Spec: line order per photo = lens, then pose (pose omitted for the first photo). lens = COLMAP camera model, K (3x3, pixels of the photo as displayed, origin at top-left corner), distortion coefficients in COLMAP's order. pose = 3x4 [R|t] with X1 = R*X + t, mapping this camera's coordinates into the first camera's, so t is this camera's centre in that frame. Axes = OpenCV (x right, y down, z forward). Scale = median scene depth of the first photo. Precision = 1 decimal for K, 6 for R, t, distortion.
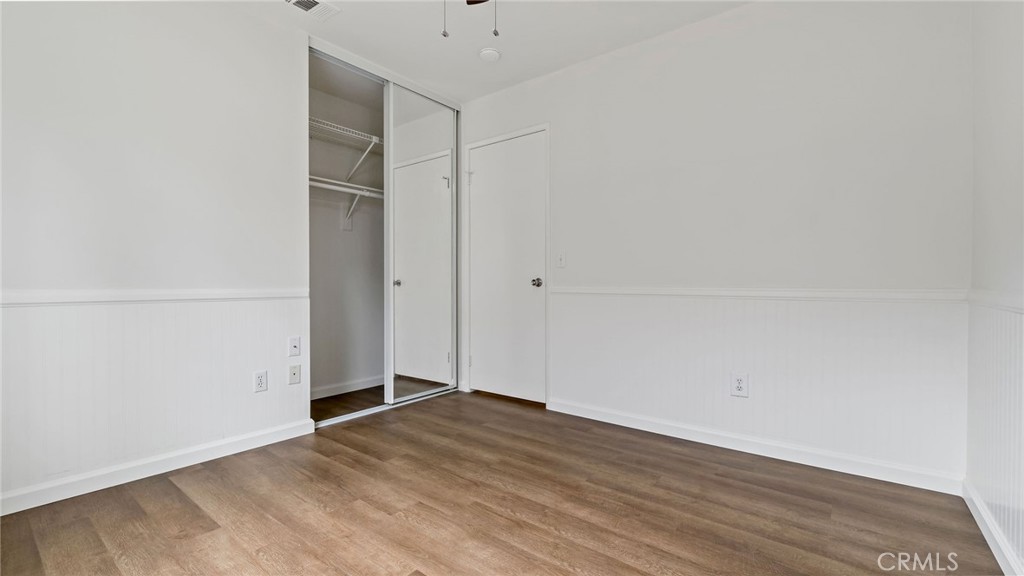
lens RADIAL K [[441.2, 0, 513.1], [0, 441.2, 292.4], [0, 0, 1]] dist [0.000707, 0.000222]
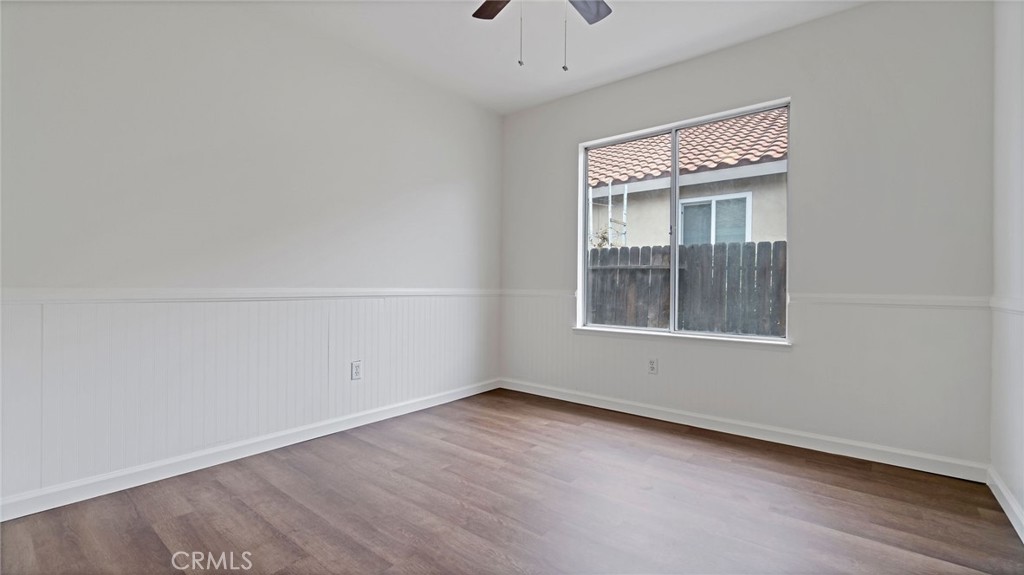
lens RADIAL K [[441.2, 0, 516.6], [0, 441.2, 277.4], [0, 0, 1]] dist [0.000707, 0.000222]
pose [[-0.999878, -0.007860, 0.013517, -0.045517], [-0.007788, 0.999955, 0.005339, -0.044796], [-0.013558, 0.005233, -0.999894, 1.993032]]
